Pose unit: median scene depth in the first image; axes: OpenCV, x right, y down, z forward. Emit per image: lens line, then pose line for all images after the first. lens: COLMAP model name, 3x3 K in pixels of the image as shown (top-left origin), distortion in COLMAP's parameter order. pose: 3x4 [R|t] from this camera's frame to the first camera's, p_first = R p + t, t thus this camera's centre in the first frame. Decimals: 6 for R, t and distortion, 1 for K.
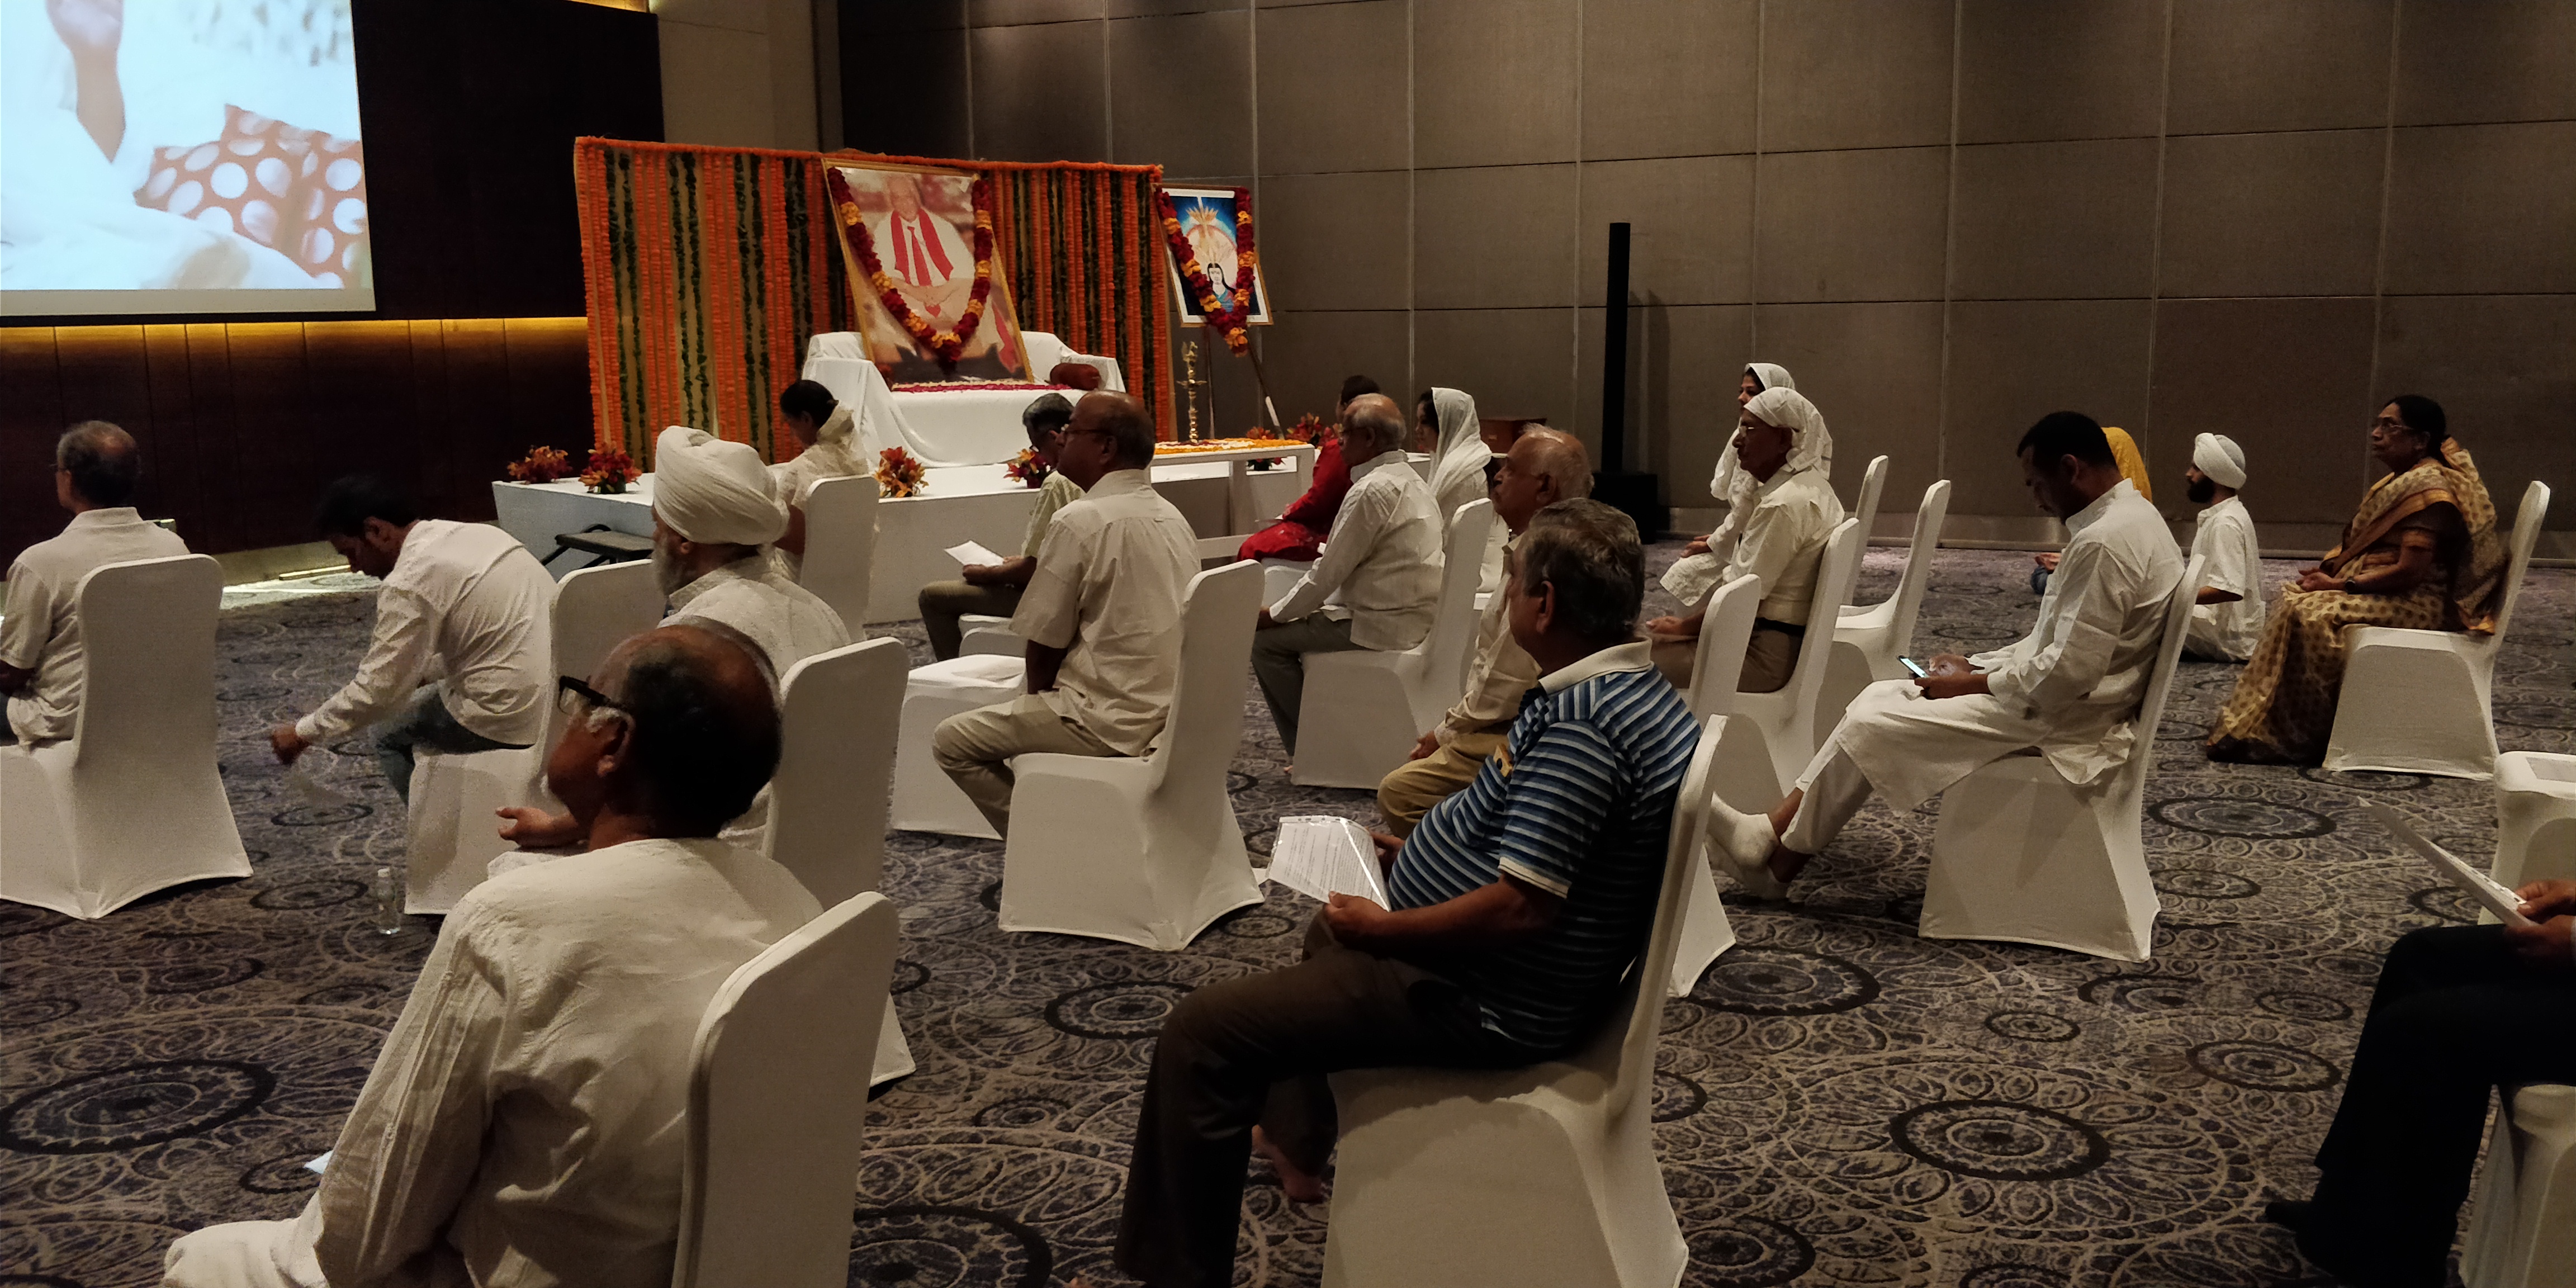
lens RADIAL K [[2010.7, 0, 1322.5], [0, 2010.7, 664.5], [0, 0, 1]] dist [0.105415, -0.261024]
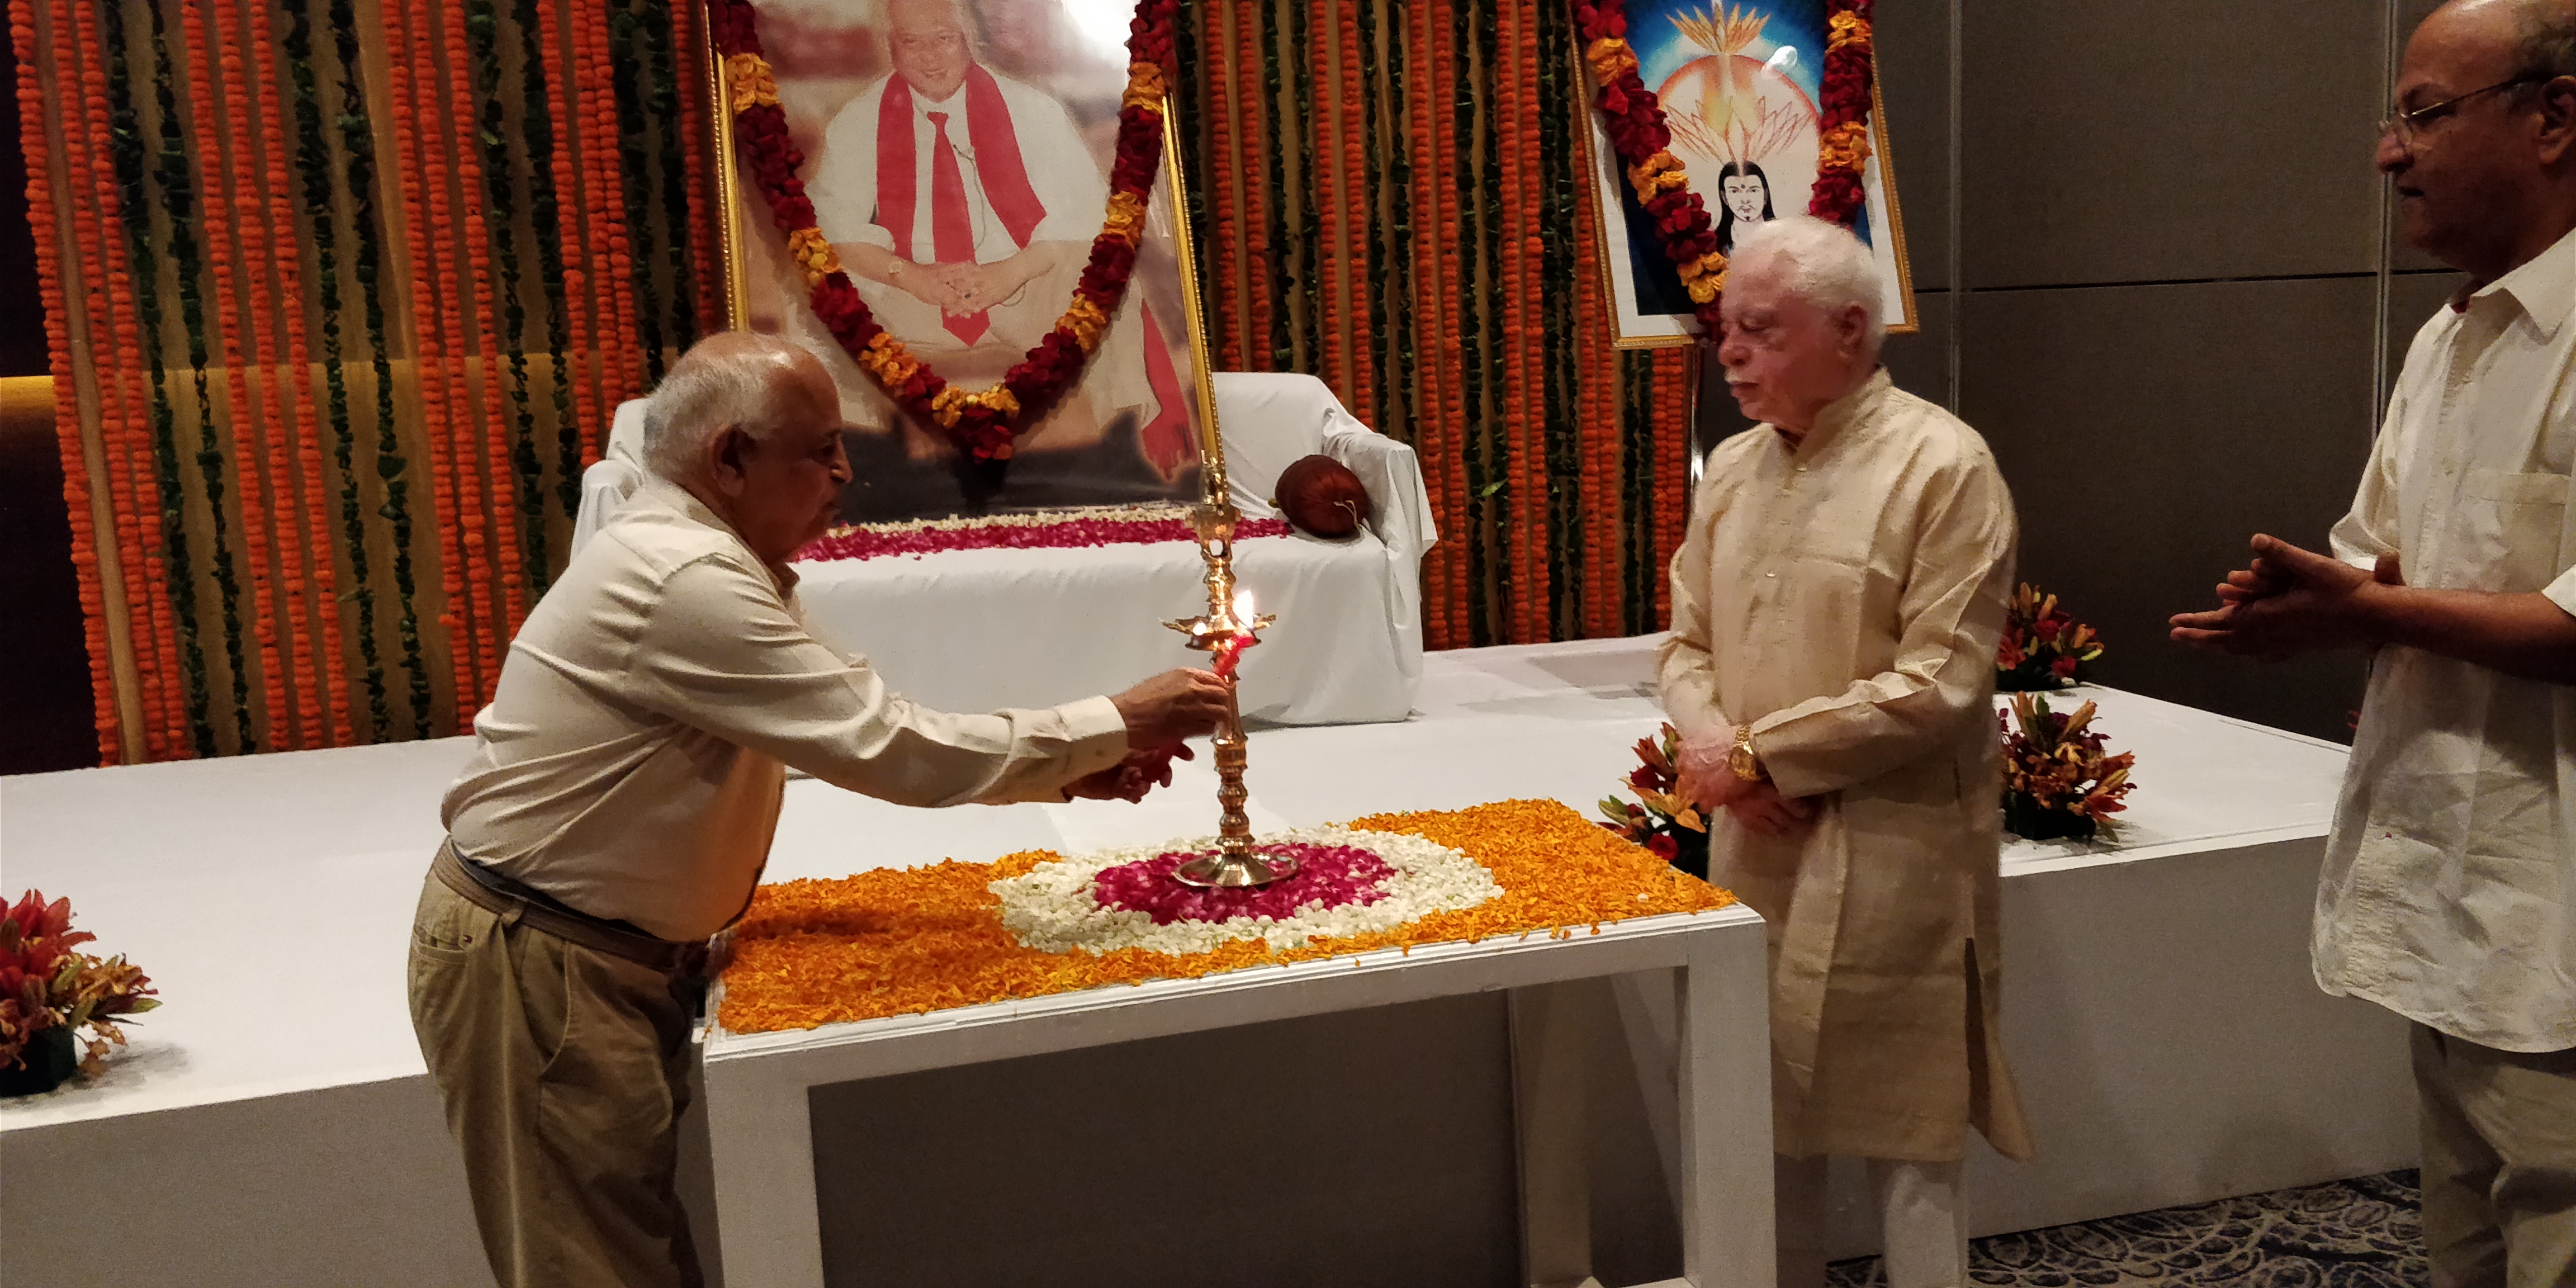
lens RADIAL K [[2112.4, 0, 1293.0], [0, 2112.4, 683.6], [0, 0, 1]] dist [0.115447, -0.266625]
pose [[0.901037, 0.045889, -0.431309, 0.041476], [-0.043538, 0.998934, 0.015328, -0.117796], [0.431552, 0.004967, 0.902074, 0.672537]]
